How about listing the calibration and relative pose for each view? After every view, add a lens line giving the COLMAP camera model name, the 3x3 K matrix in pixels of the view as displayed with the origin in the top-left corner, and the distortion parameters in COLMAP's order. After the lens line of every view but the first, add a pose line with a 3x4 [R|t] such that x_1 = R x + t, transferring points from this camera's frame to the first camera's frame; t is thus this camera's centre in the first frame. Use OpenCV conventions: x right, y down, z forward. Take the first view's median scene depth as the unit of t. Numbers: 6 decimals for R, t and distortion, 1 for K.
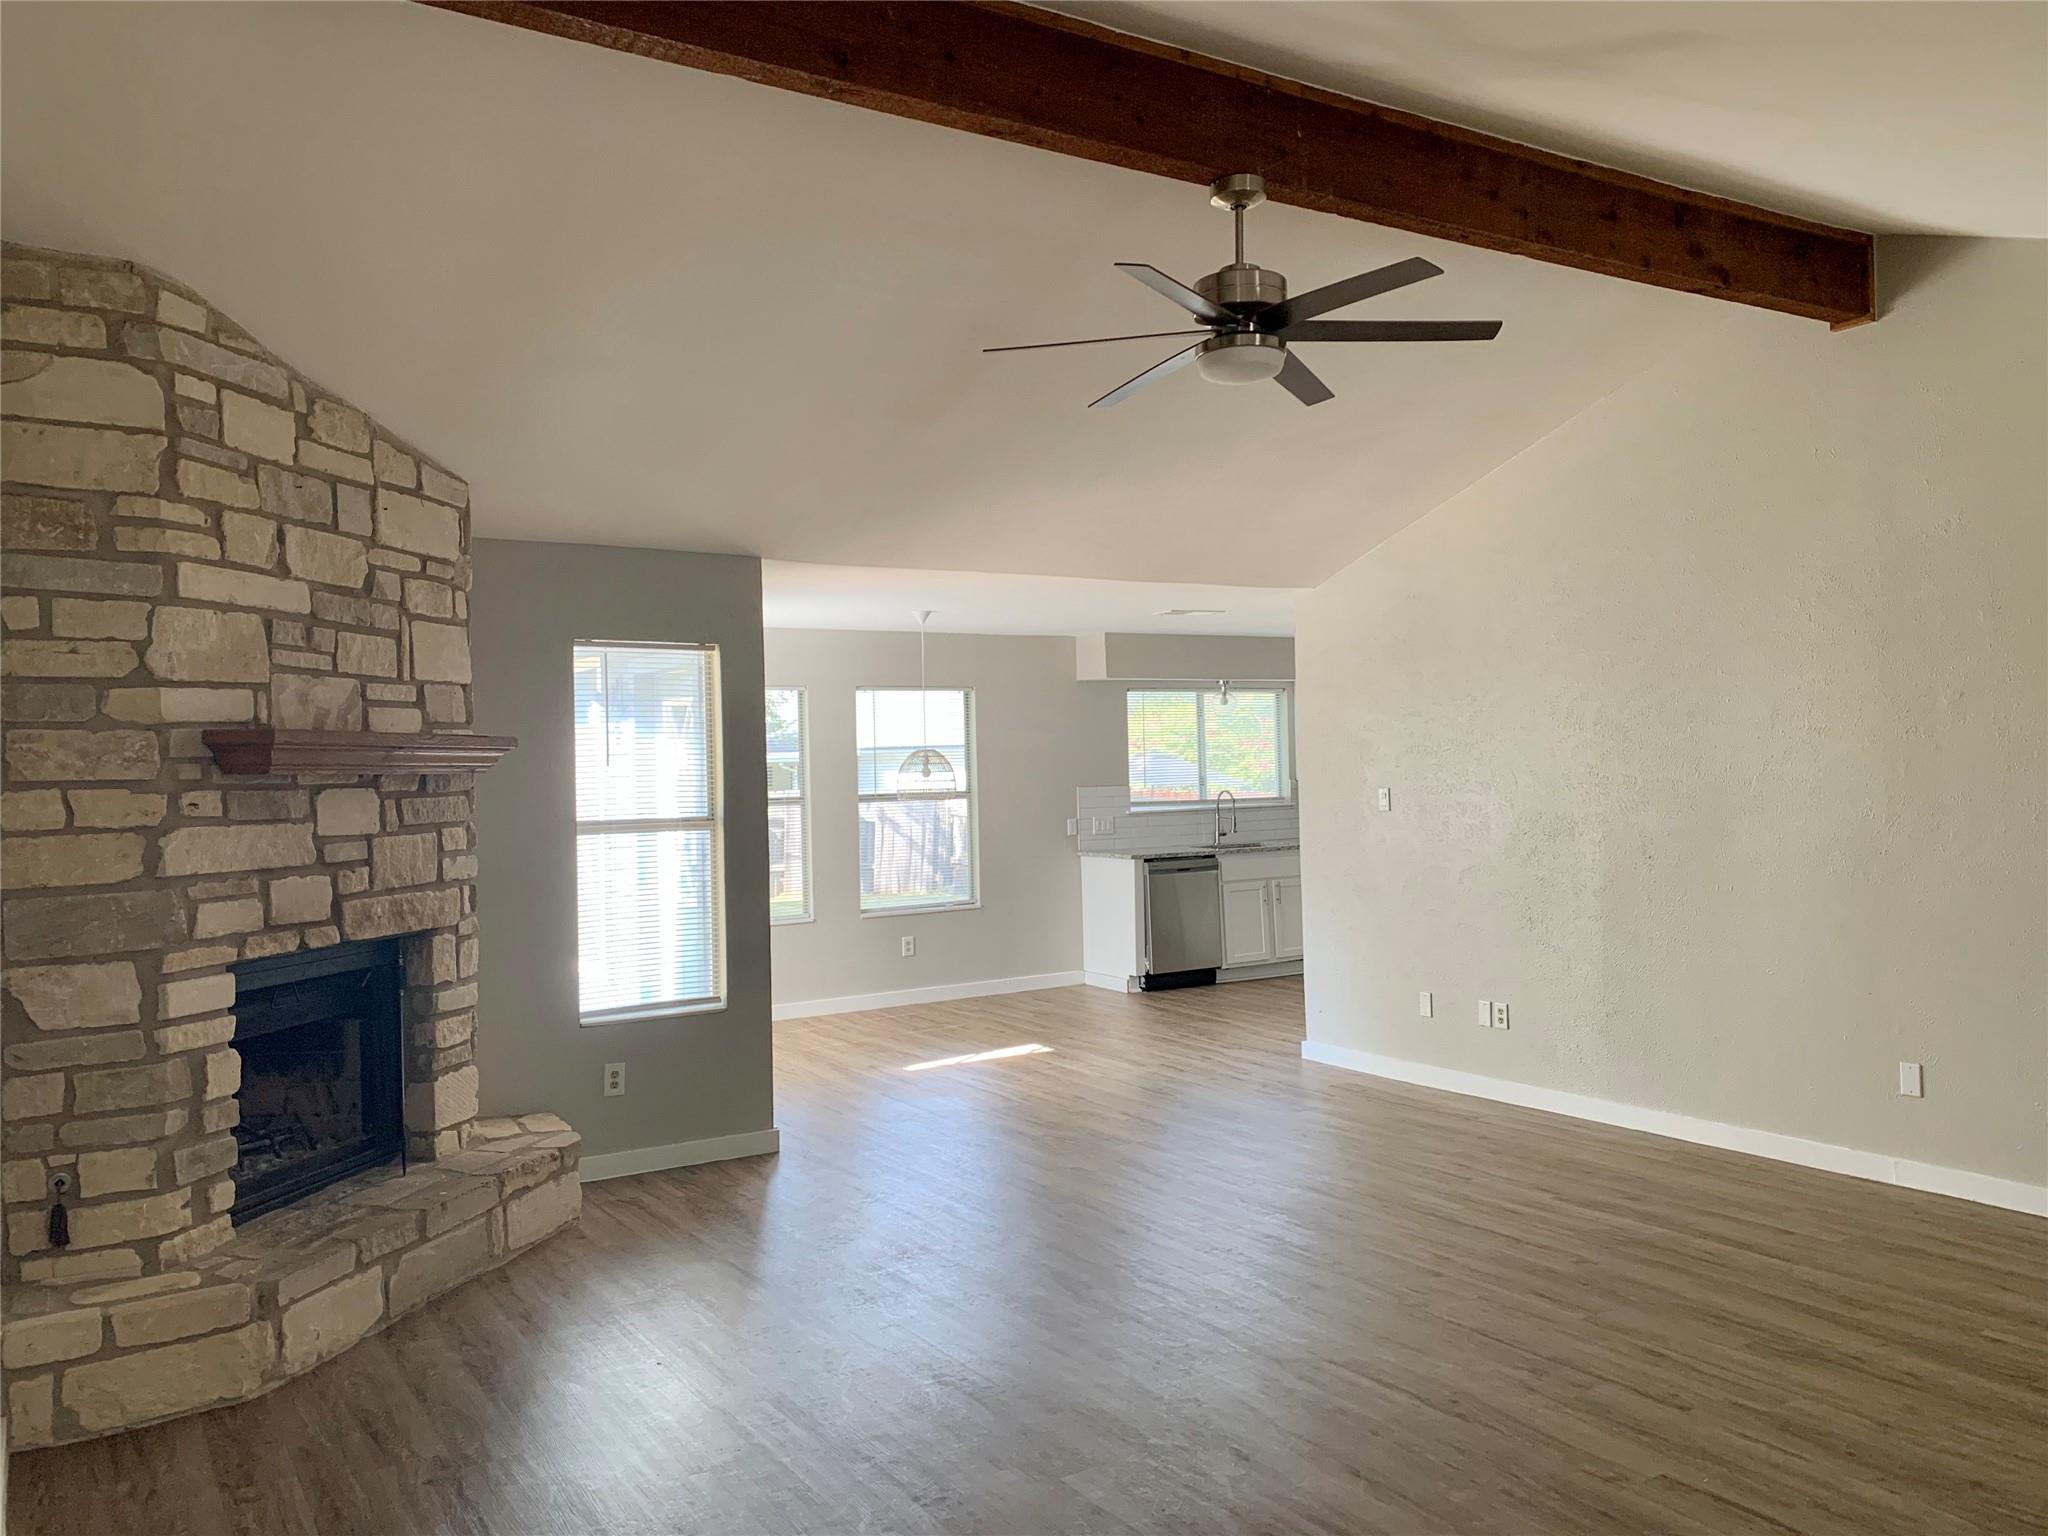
lens RADIAL K [[1510.2, 0, 1032.6], [0, 1510.2, 734.2], [0, 0, 1]] dist [-0.004611, -0.002243]
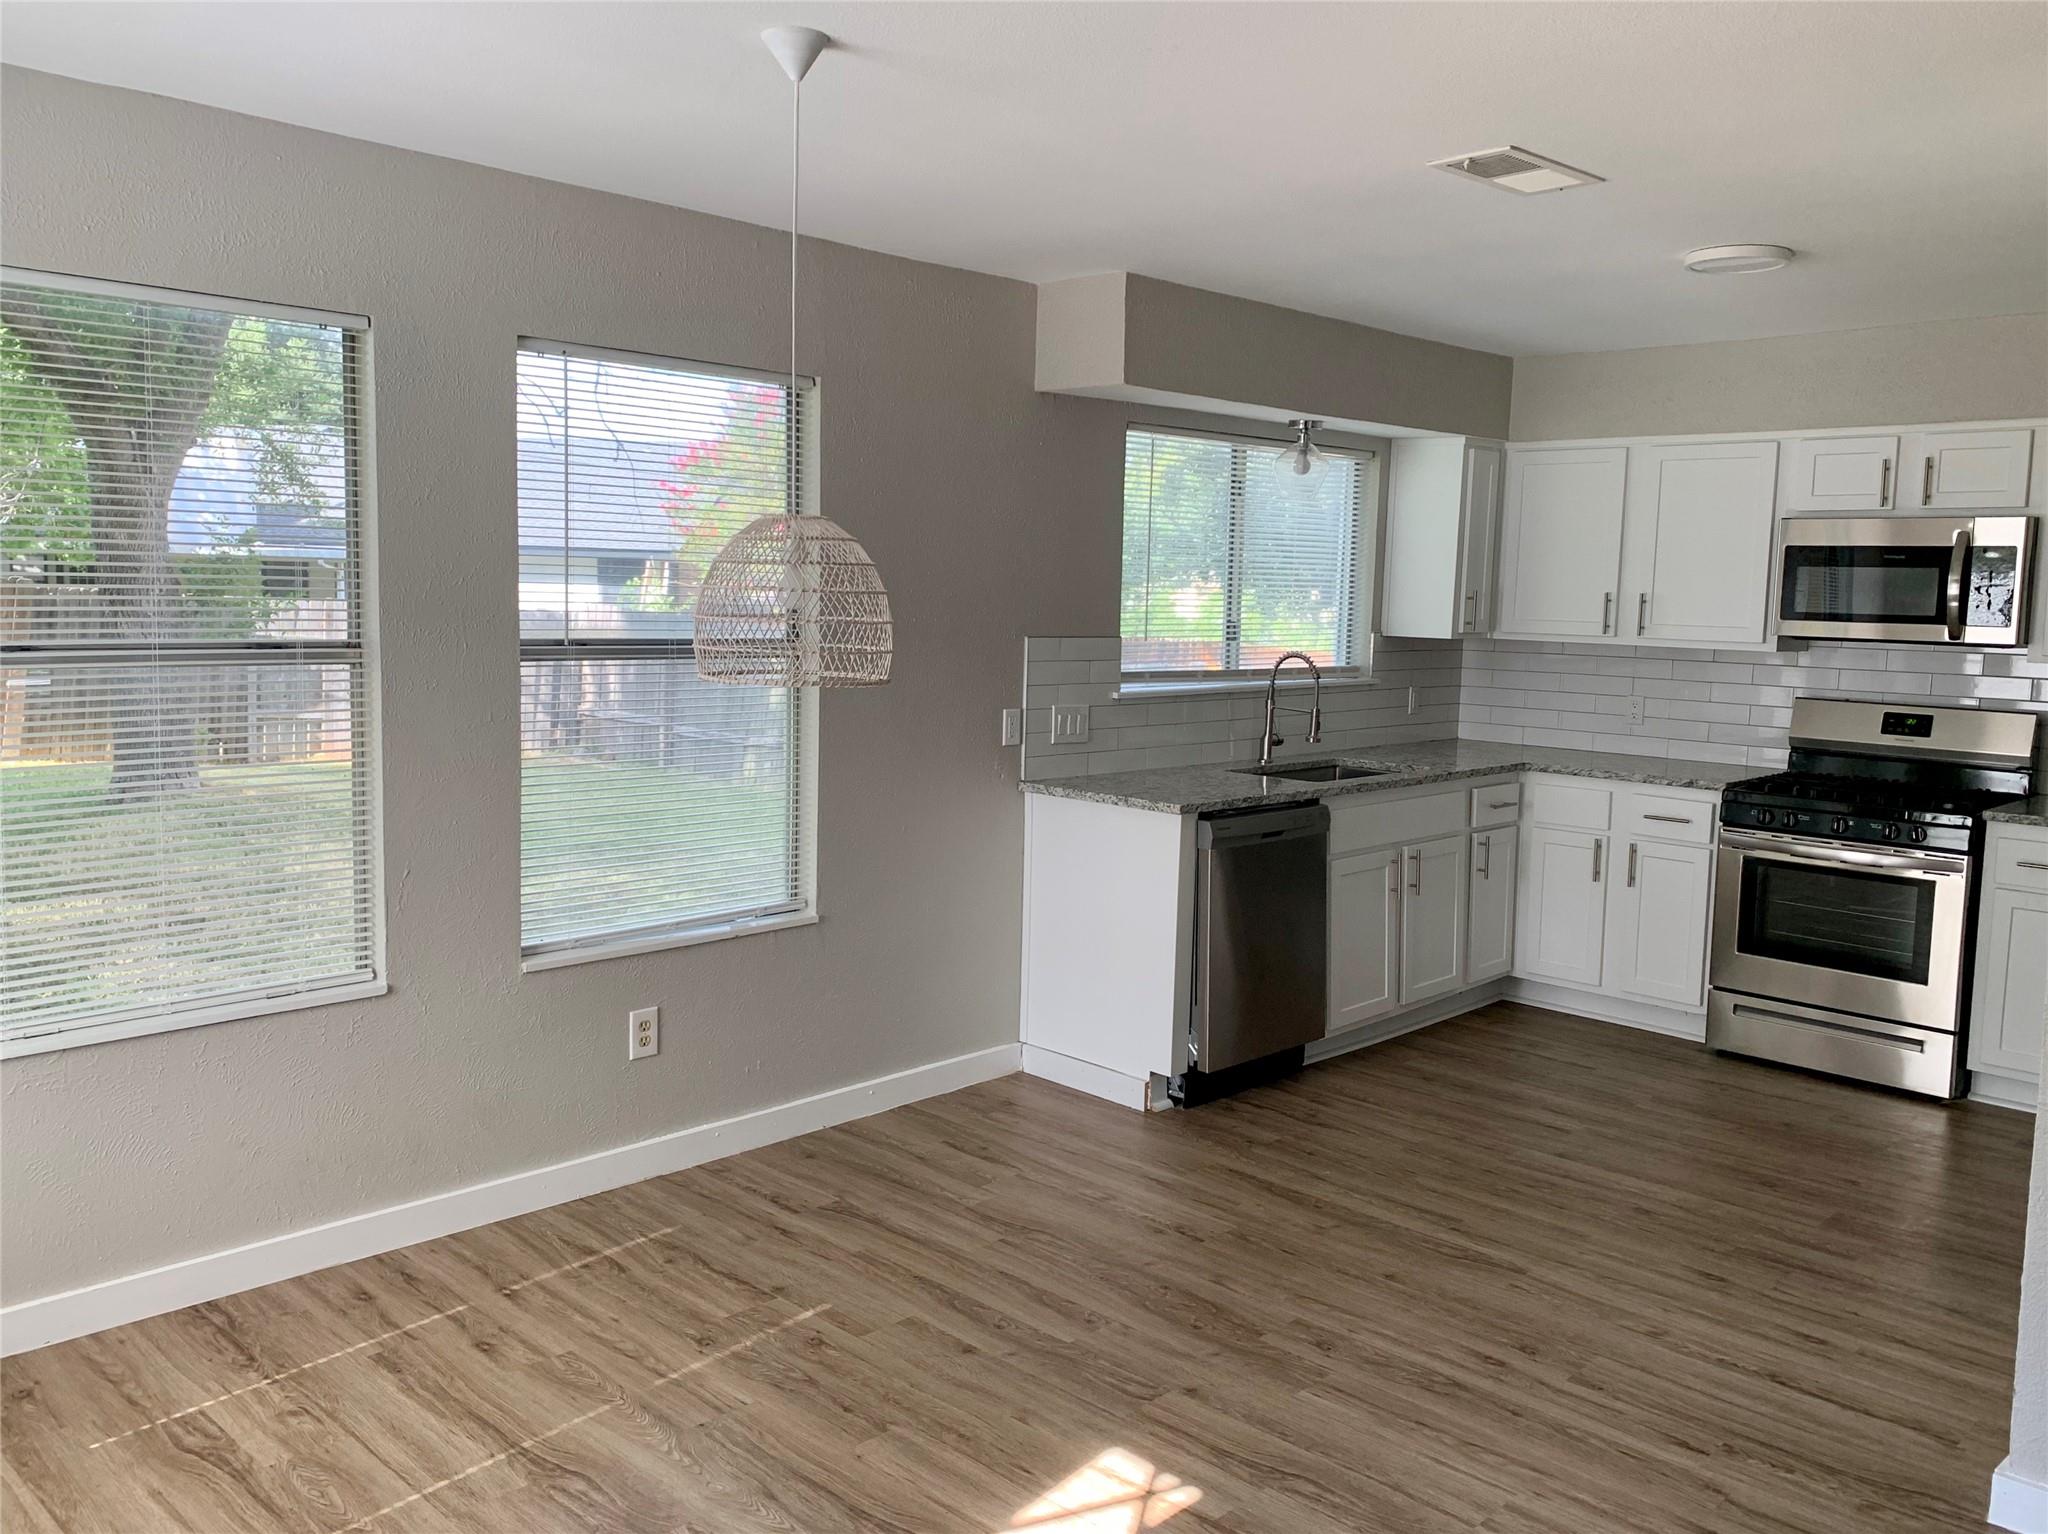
lens RADIAL K [[1631.2, 0, 999.1], [0, 1631.2, 749.8], [0, 0, 1]] dist [0.018524, 0.007492]
pose [[0.974555, 0.024107, 0.222847, -0.187509], [-0.050003, 0.992527, 0.111307, 0.034079], [-0.218498, -0.119618, 0.968478, 1.211828]]
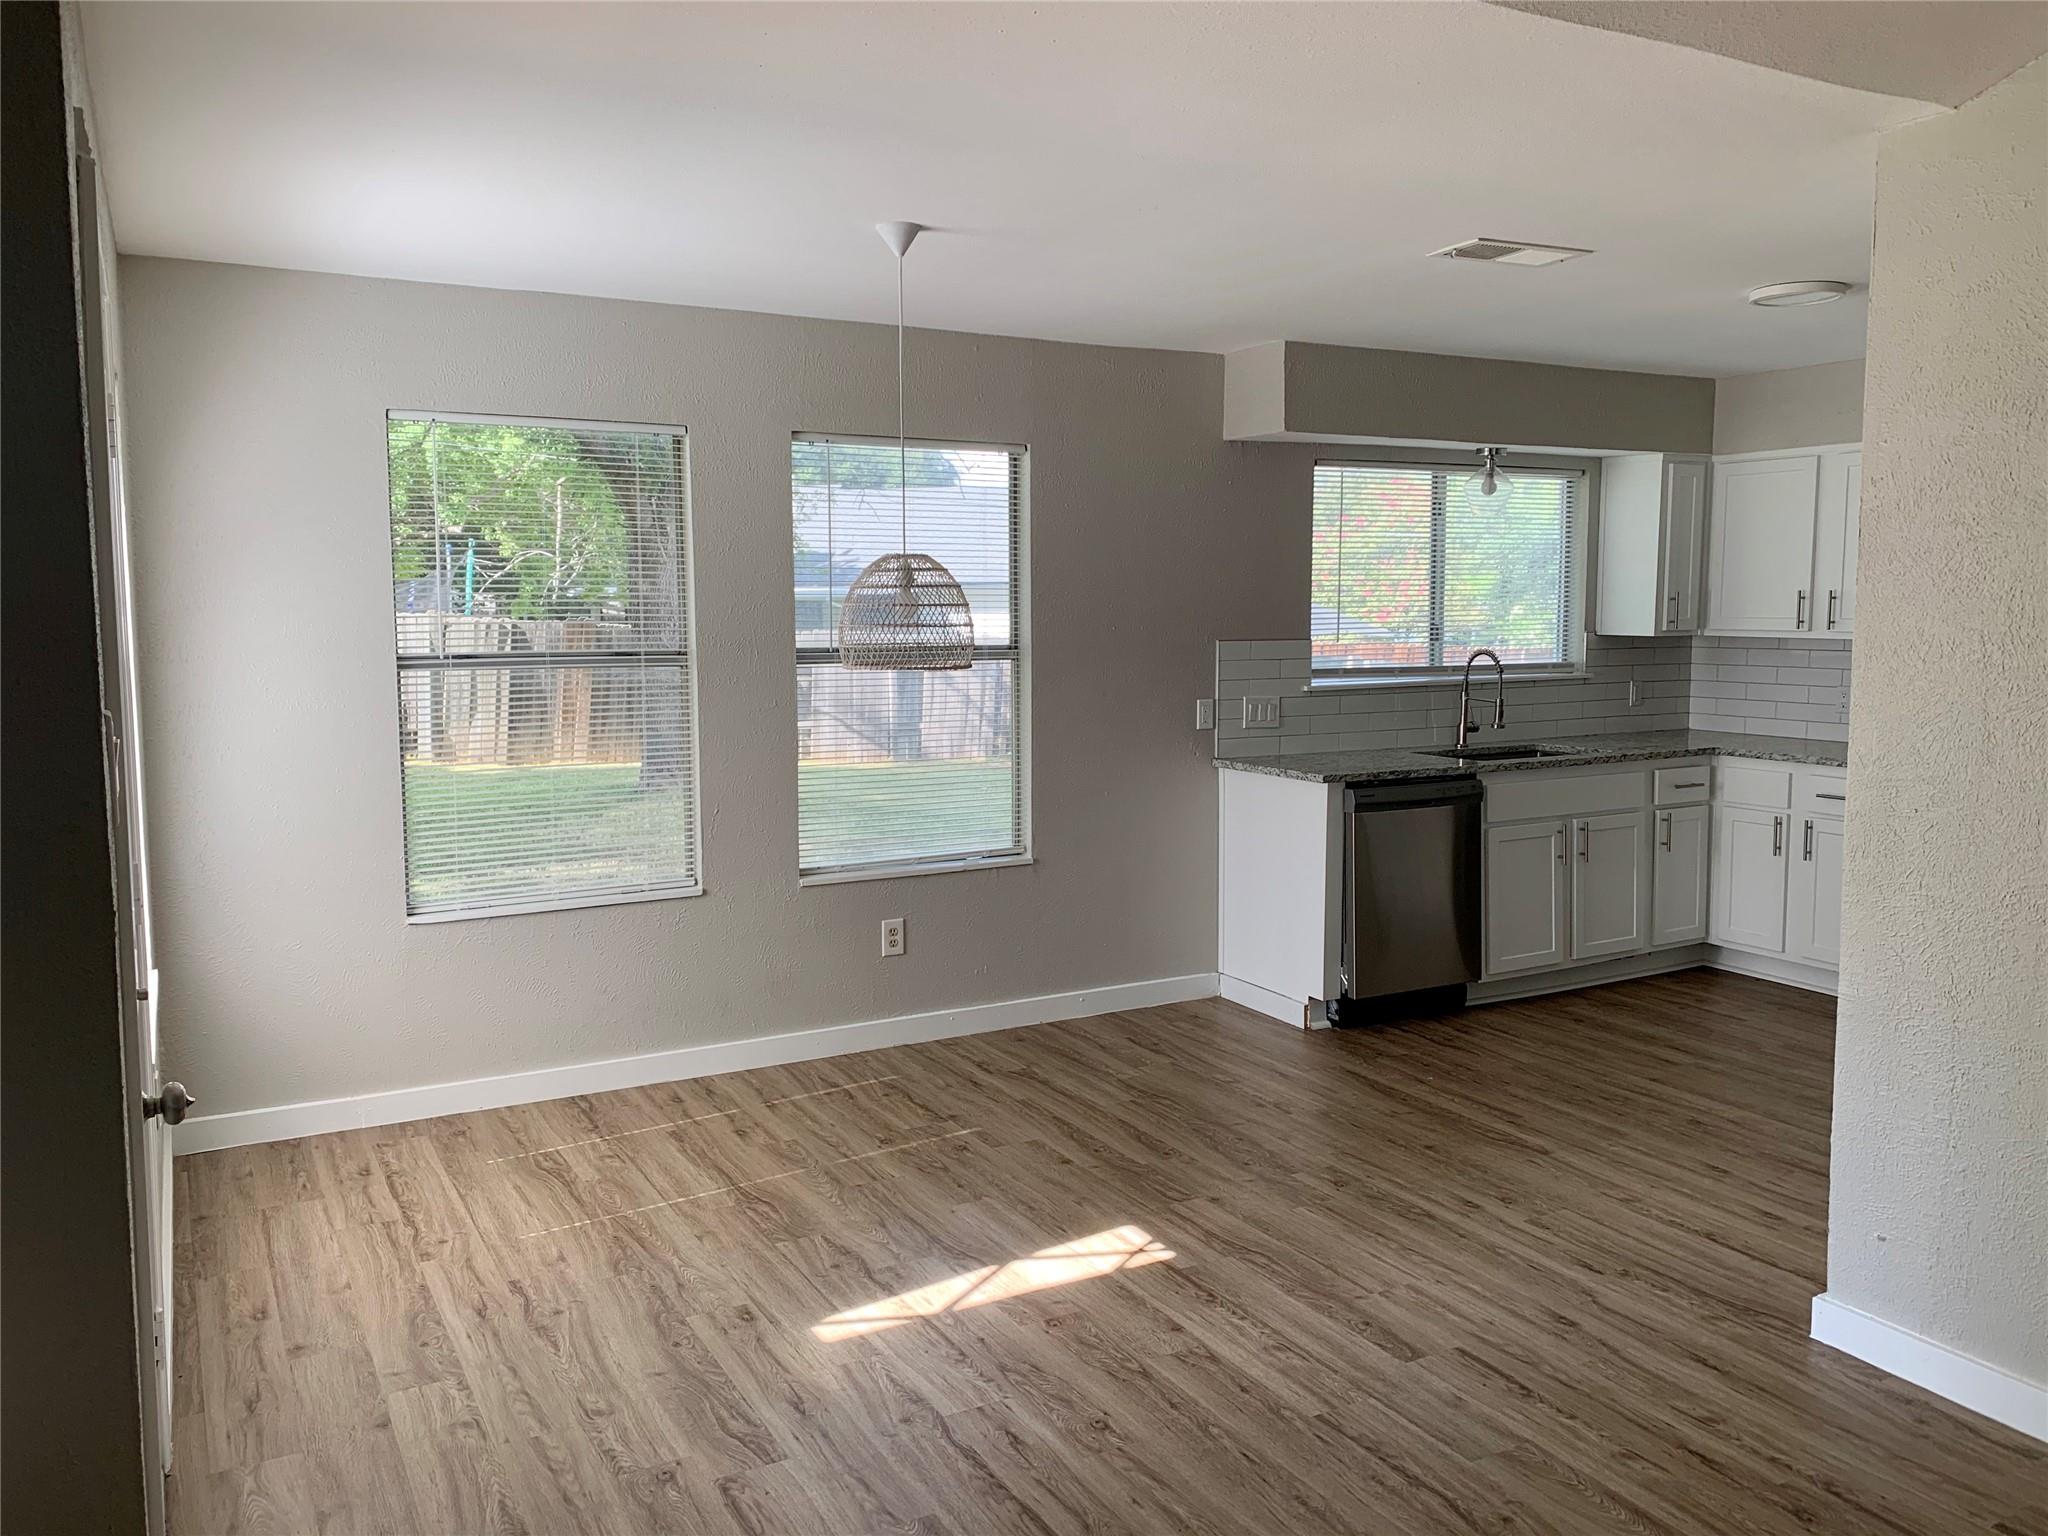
lens RADIAL K [[1531.6, 0, 1011.3], [0, 1531.6, 750.6], [0, 0, 1]] dist [0.107386, -0.165927]
pose [[0.997441, 0.026437, -0.066423, -0.014594], [-0.018830, 0.993457, 0.112640, 0.029832], [0.068967, -0.111101, 0.991413, 0.995275]]
